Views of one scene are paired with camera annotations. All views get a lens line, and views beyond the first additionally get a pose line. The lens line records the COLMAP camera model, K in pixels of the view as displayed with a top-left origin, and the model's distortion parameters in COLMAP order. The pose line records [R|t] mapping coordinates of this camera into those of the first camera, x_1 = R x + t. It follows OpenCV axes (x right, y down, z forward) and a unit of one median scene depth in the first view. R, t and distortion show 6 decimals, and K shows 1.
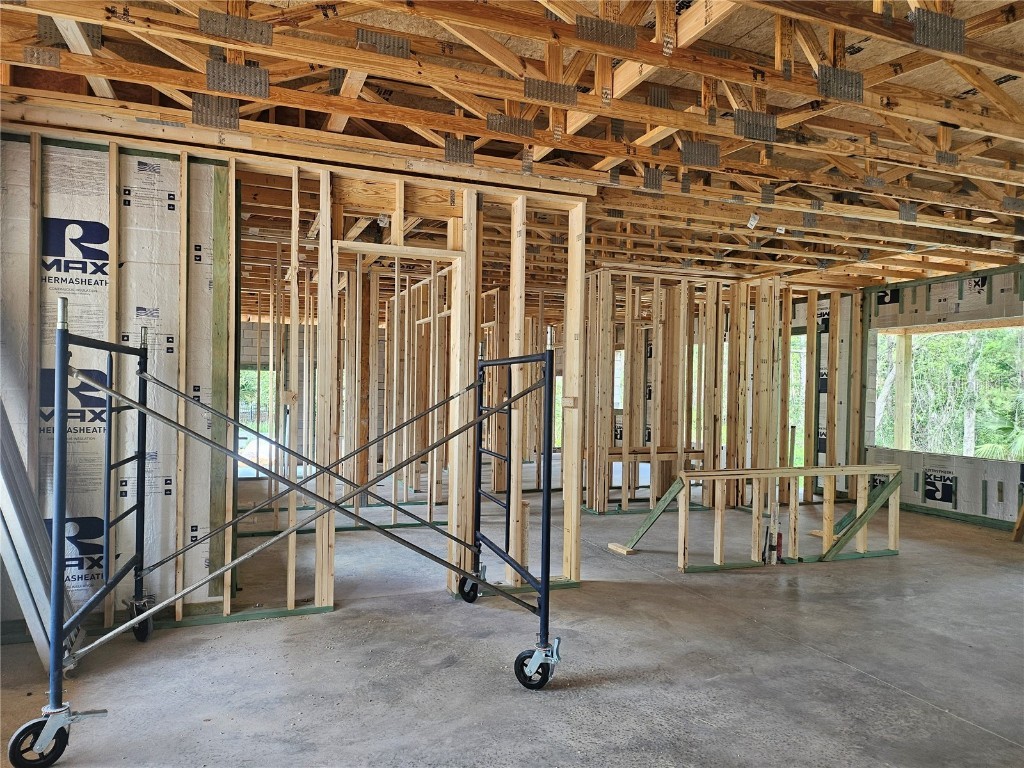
lens RADIAL K [[724.5, 0, 509.9], [0, 724.5, 400.9], [0, 0, 1]] dist [0.073603, -0.077150]
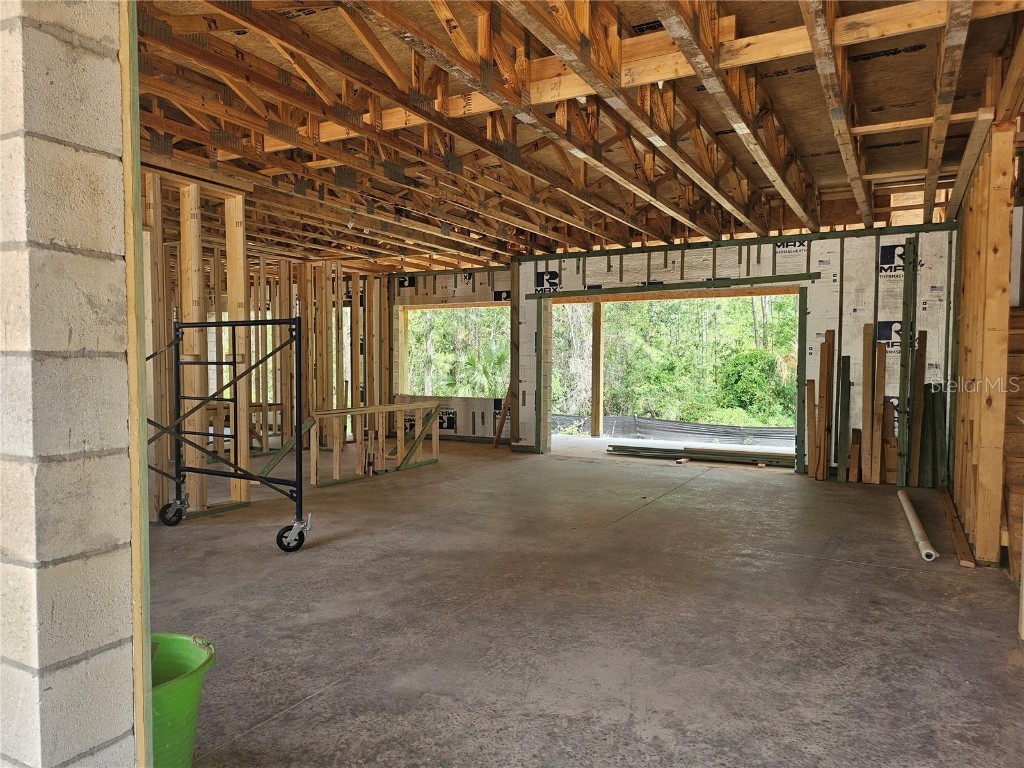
lens RADIAL K [[724.5, 0, 509.9], [0, 724.5, 400.9], [0, 0, 1]] dist [0.073603, -0.077150]
pose [[0.763720, -0.050129, 0.643598, -0.295997], [0.023054, 0.998462, 0.050412, 0.018137], [-0.645136, -0.023663, 0.763701, -0.199977]]
